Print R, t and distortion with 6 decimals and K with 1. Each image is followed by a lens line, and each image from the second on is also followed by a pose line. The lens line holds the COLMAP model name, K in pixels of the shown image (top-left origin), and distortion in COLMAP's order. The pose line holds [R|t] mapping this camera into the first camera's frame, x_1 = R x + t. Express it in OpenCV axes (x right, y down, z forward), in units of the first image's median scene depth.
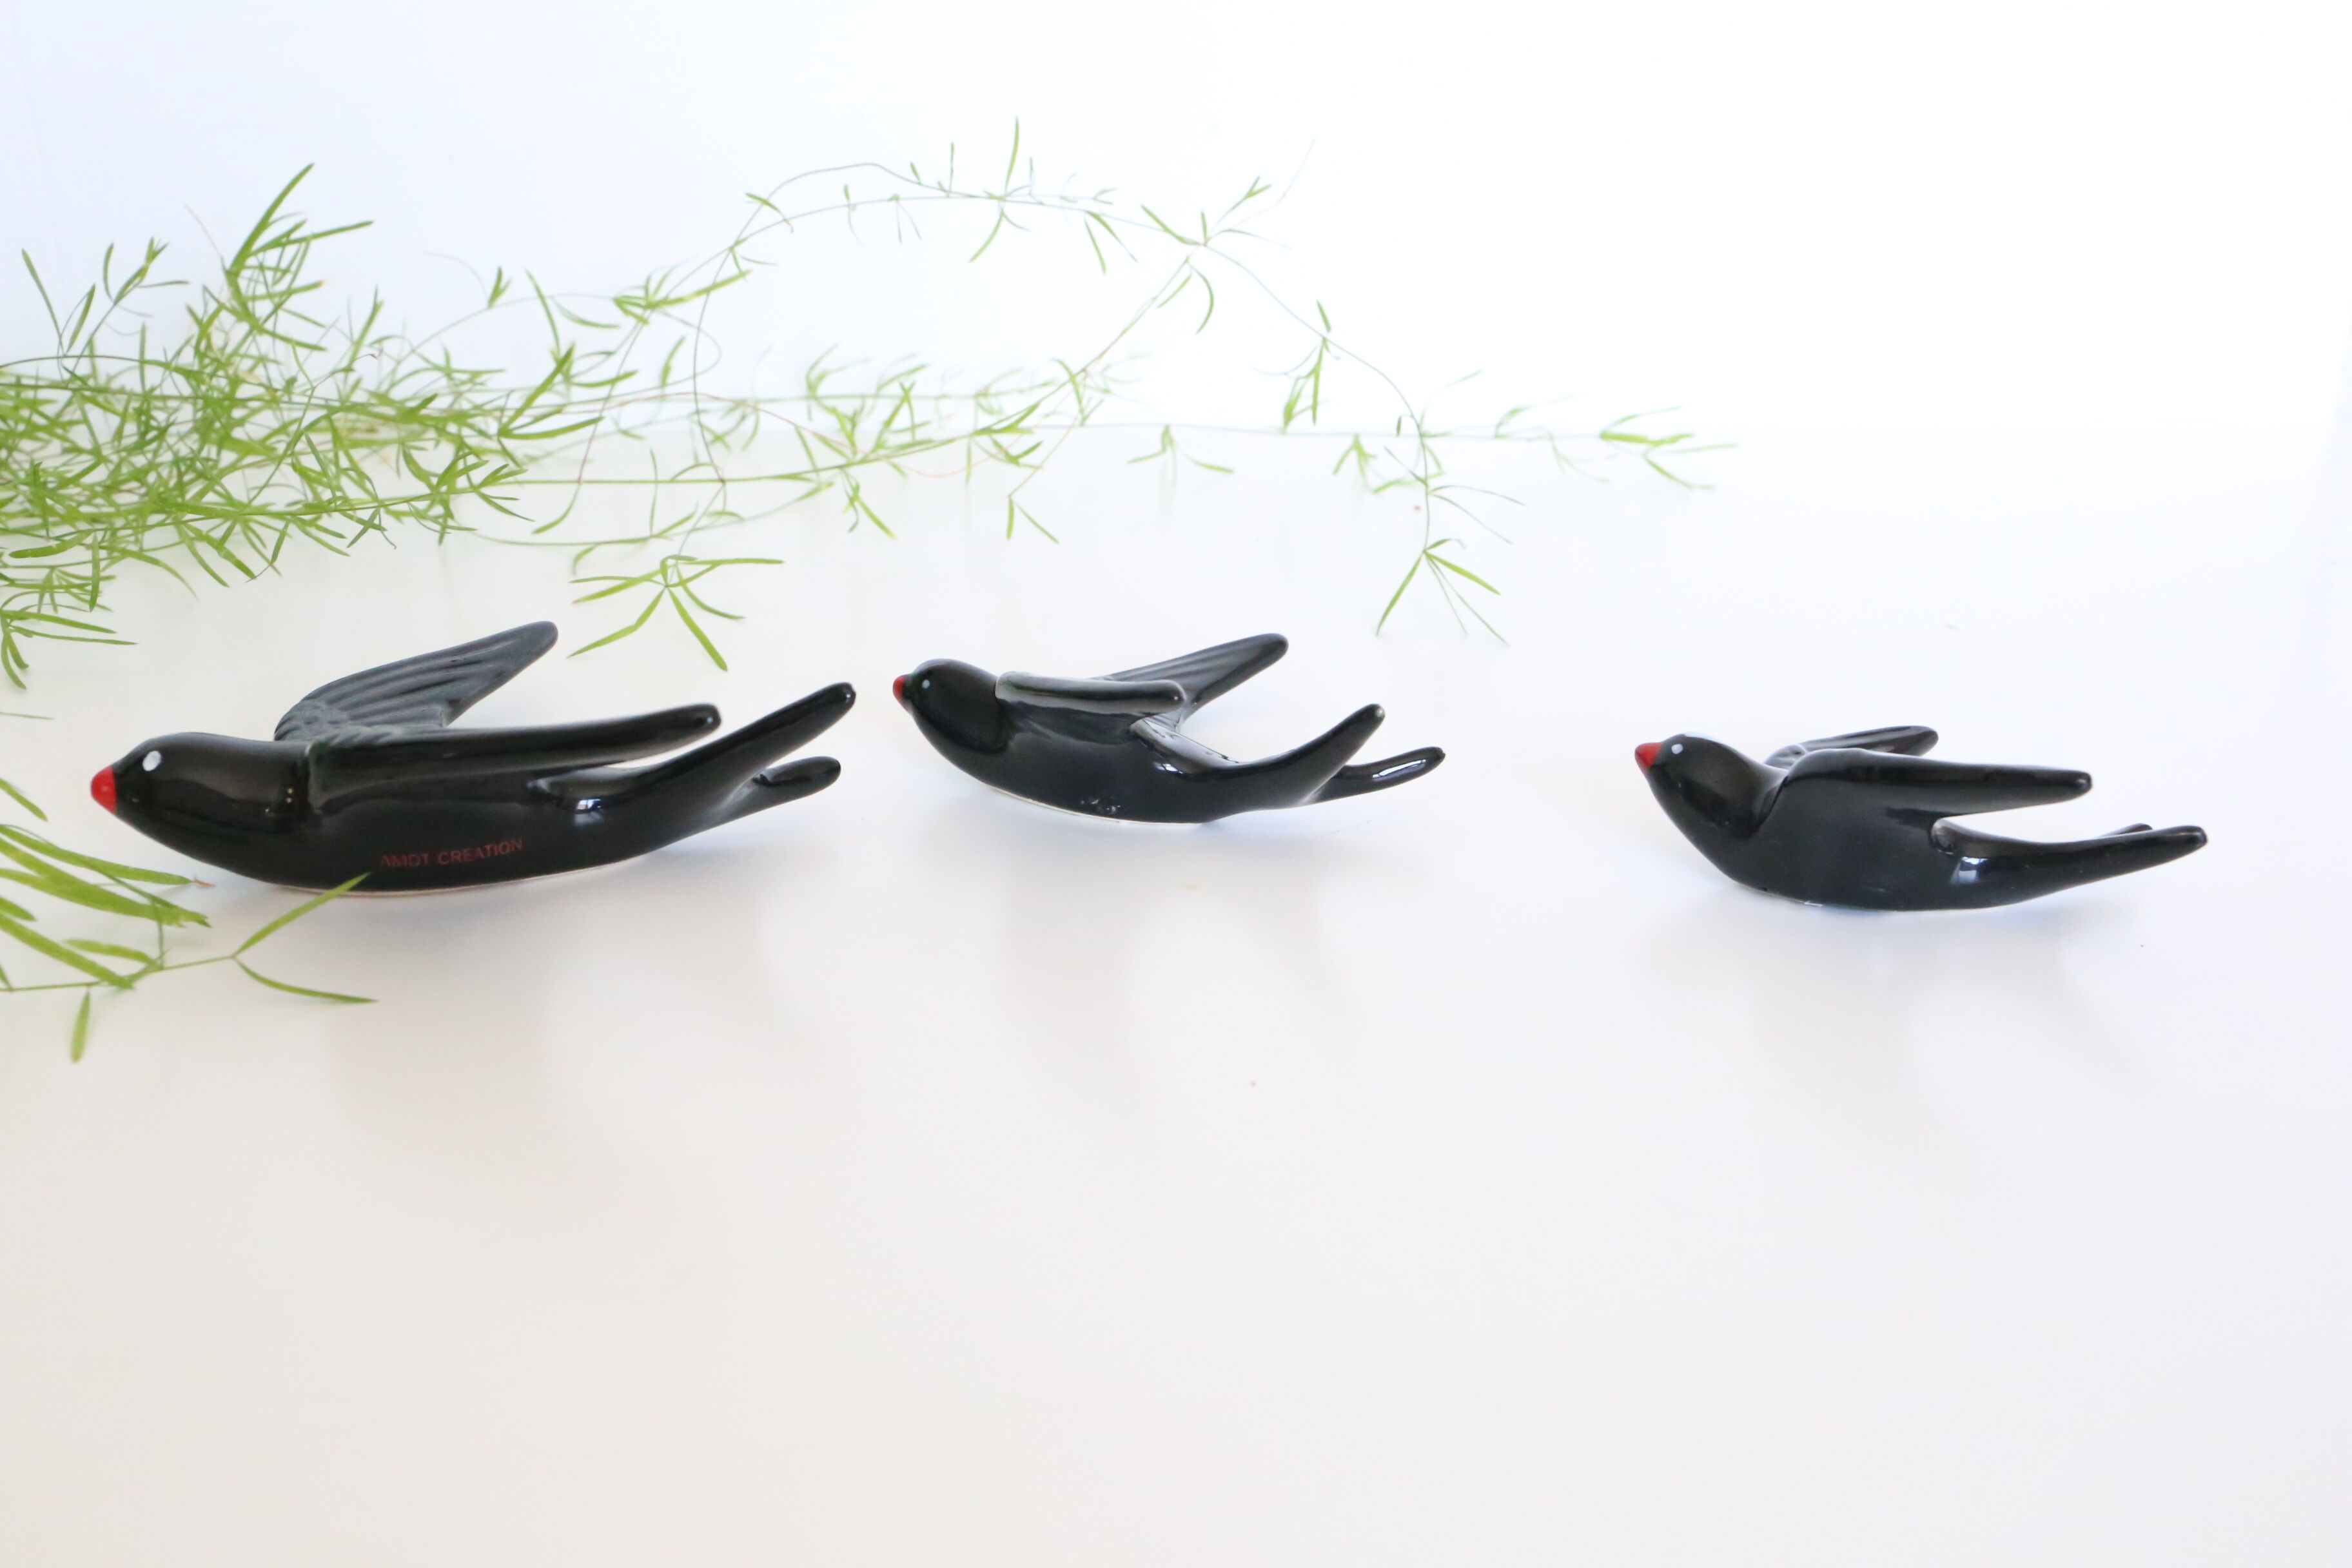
lens RADIAL K [[2709.7, 0, 1176.0], [0, 2709.7, 784.0], [0, 0, 1]] dist [0.015441, -0.003486]
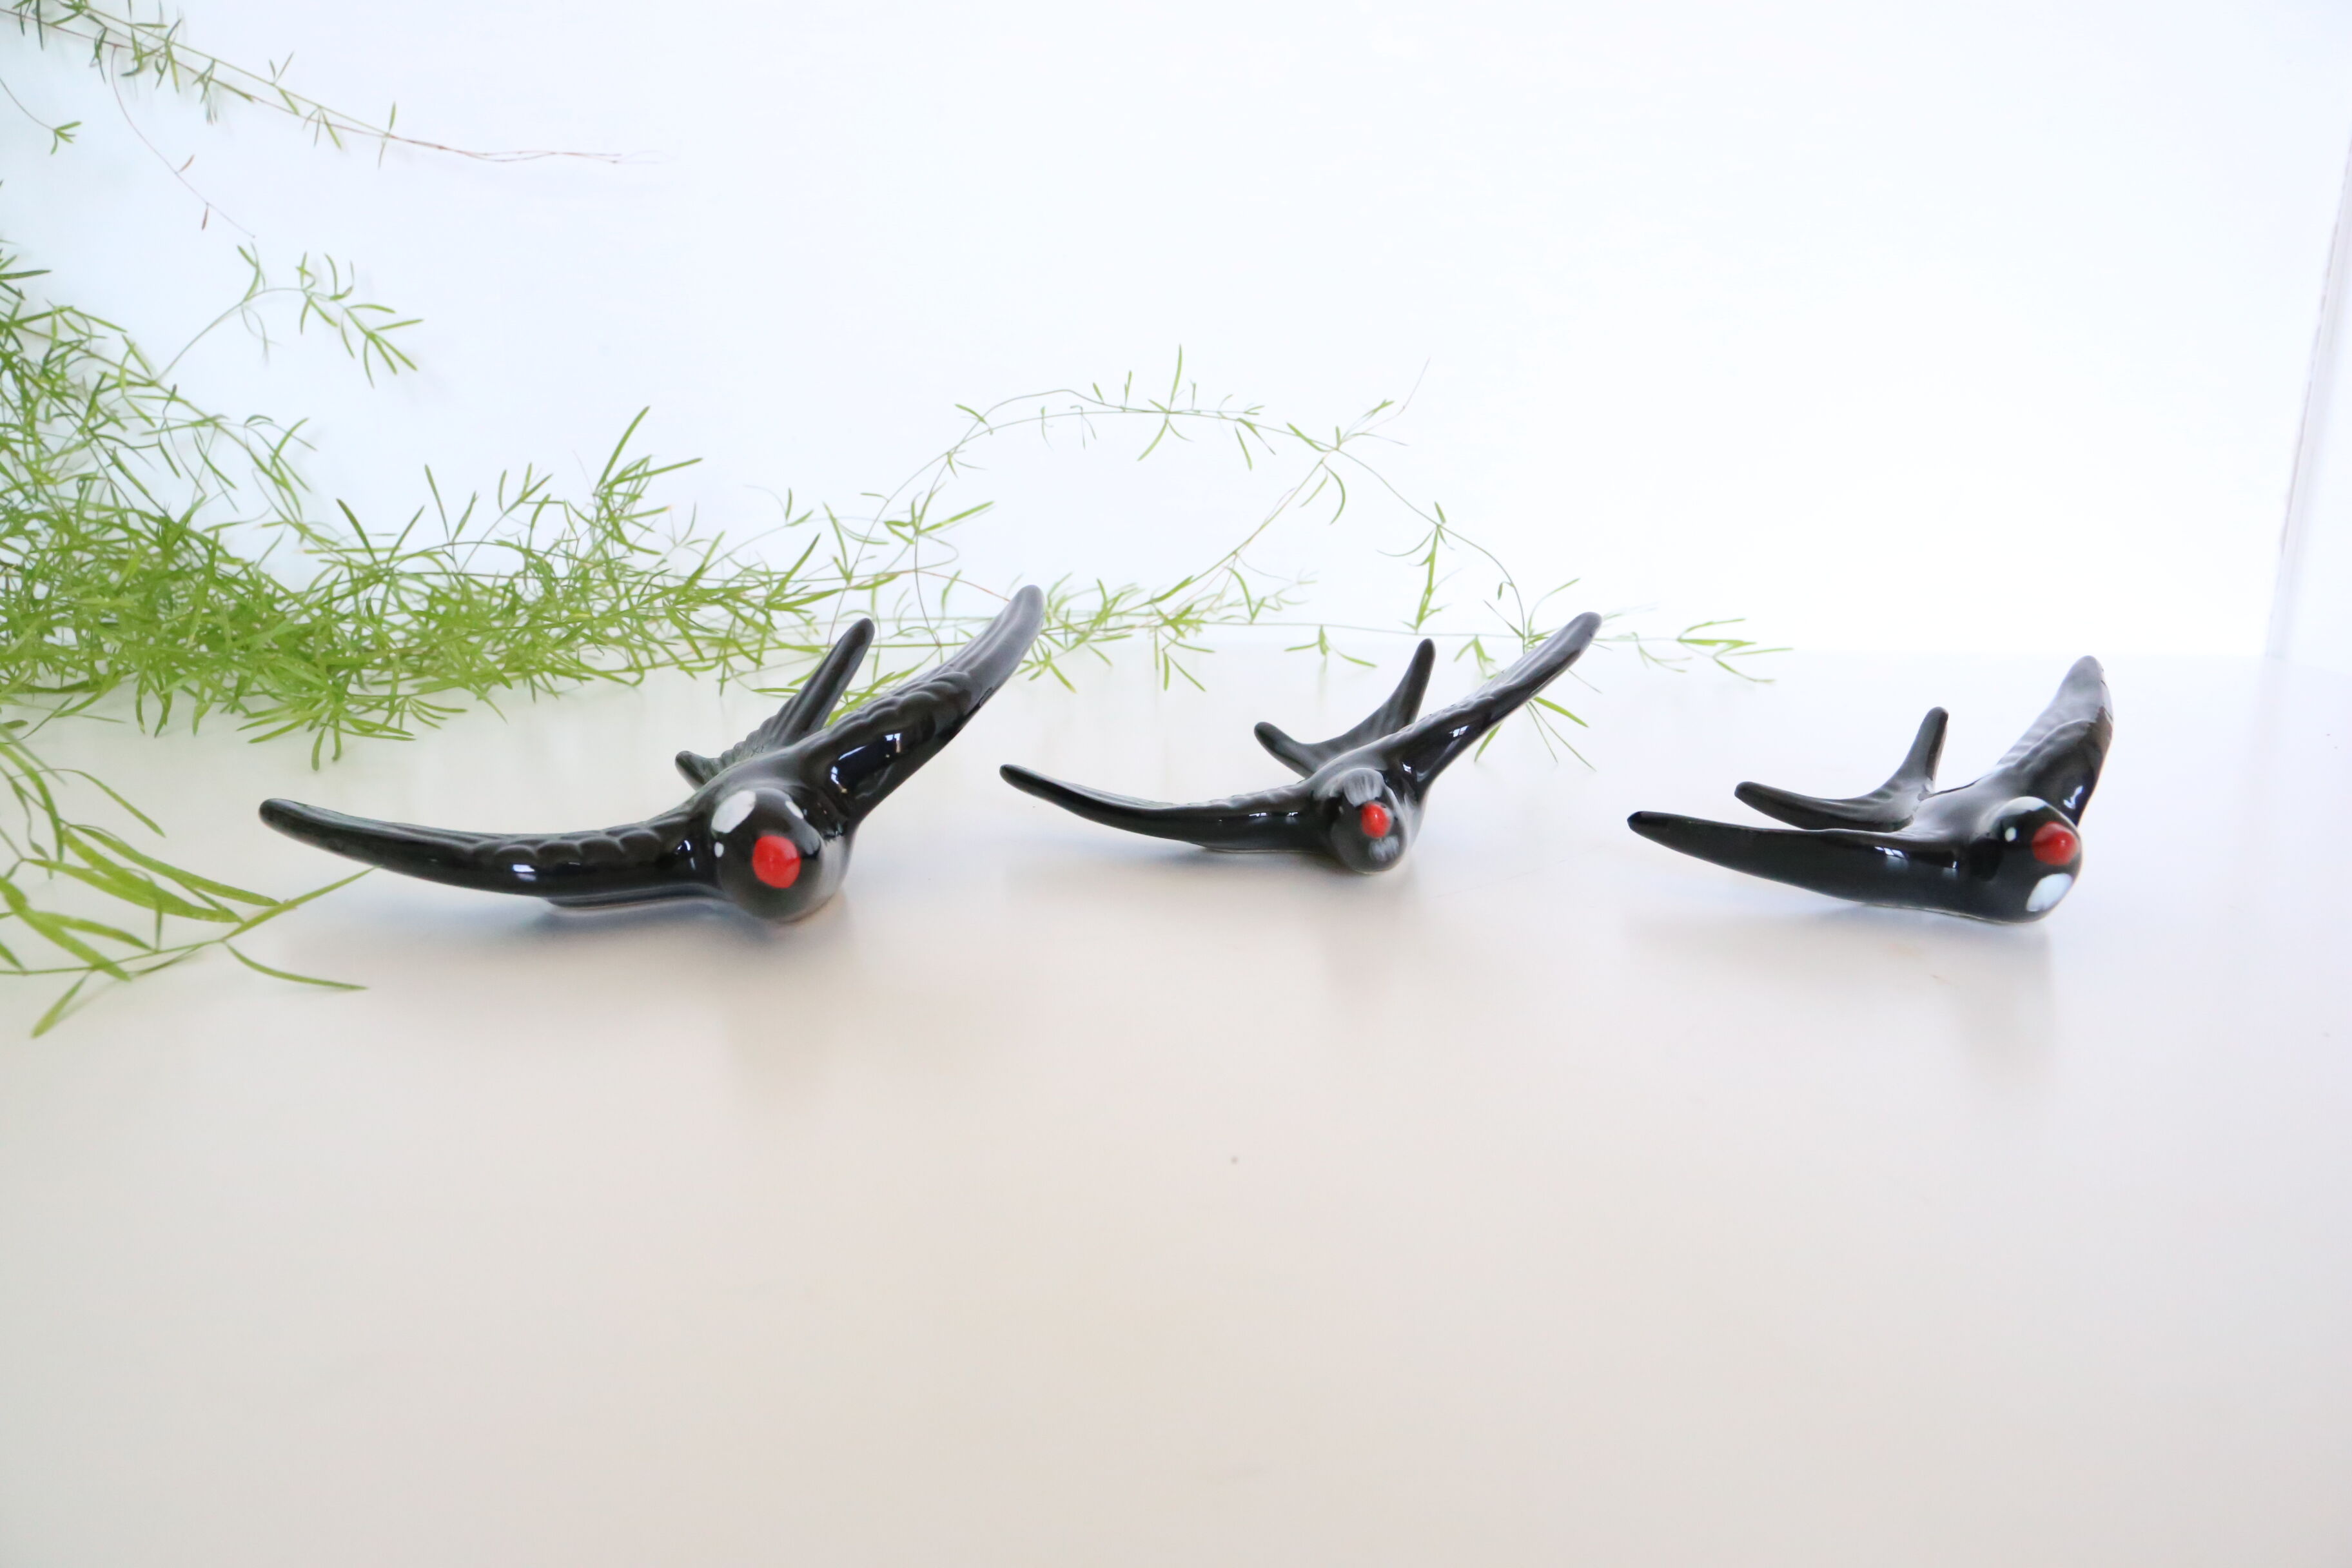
lens RADIAL K [[1599.8, 0, 1176.0], [0, 1599.8, 784.0], [0, 0, 1]] dist [-0.133489, 0.000003]
pose [[0.988102, 0.012980, -0.153254, 0.048673], [-0.032962, 0.991152, -0.128572, 0.038577], [0.150229, 0.132094, 0.979787, 0.317650]]
